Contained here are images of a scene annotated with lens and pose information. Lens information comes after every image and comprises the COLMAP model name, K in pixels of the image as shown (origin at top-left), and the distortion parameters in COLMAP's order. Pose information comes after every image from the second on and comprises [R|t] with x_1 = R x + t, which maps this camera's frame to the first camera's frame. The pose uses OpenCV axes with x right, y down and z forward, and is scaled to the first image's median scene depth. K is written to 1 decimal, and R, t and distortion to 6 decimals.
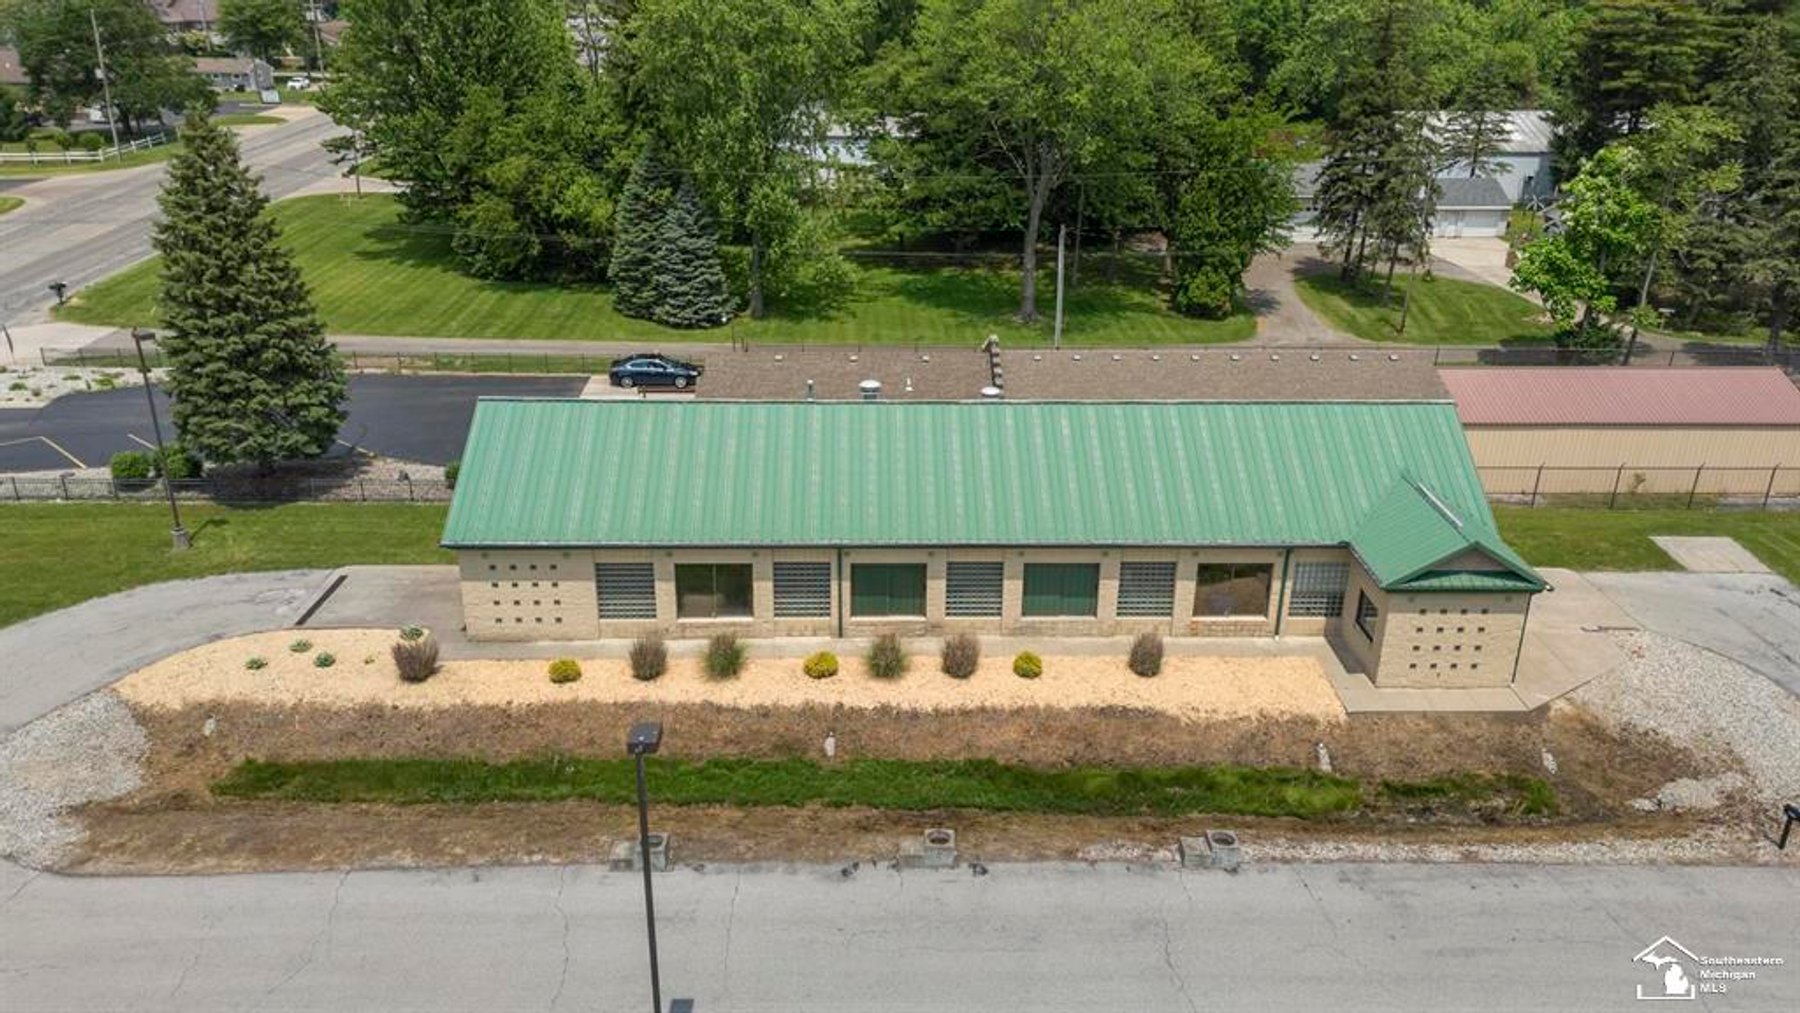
lens RADIAL K [[1320.5, 0, 904.2], [0, 1320.5, 501.5], [0, 0, 1]] dist [0.096727, -0.109192]
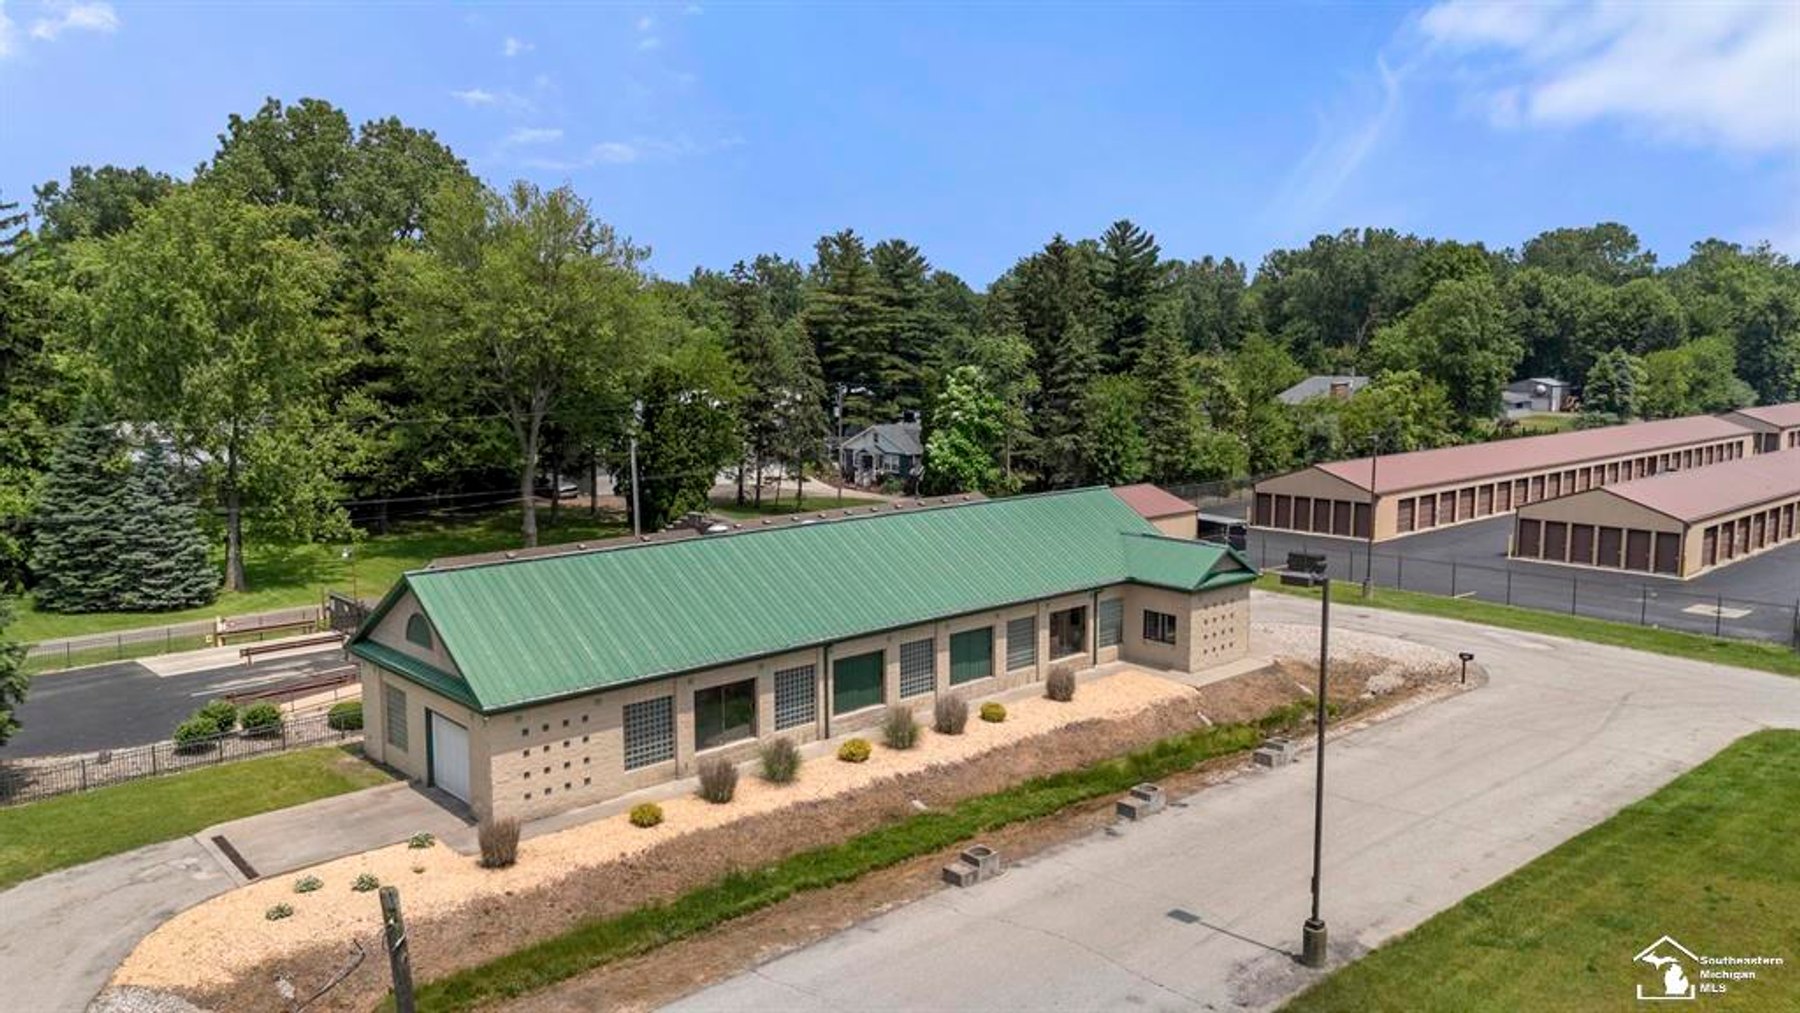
lens RADIAL K [[1320.5, 0, 904.2], [0, 1320.5, 501.5], [0, 0, 1]] dist [0.096727, -0.109192]
pose [[0.756326, -0.097063, 0.646954, -0.673158], [0.258573, 0.952759, -0.159343, 0.109249], [-0.600925, 0.287800, 0.745694, 0.133357]]
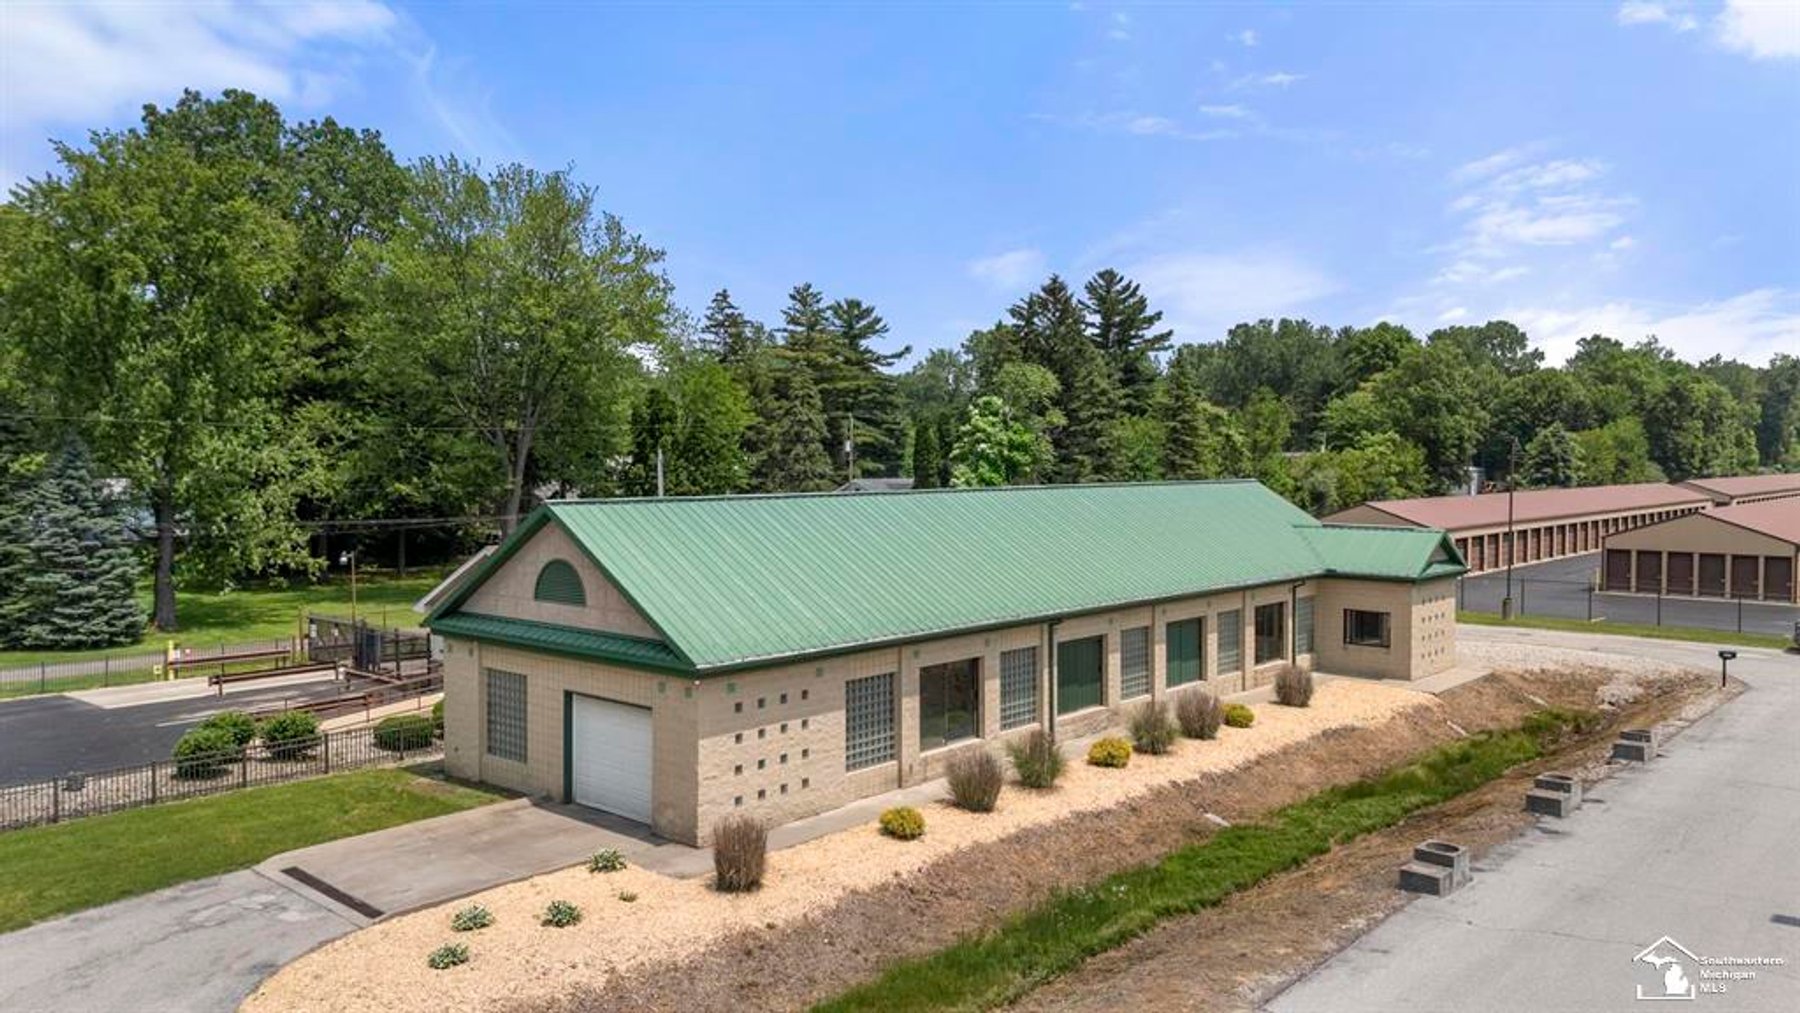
lens RADIAL K [[1320.5, 0, 904.2], [0, 1320.5, 501.5], [0, 0, 1]] dist [0.096727, -0.109192]
pose [[0.684450, -0.040222, 0.727950, -0.703900], [0.284312, 0.934150, -0.215707, 0.115440], [-0.671338, 0.354606, 0.650815, 0.494086]]
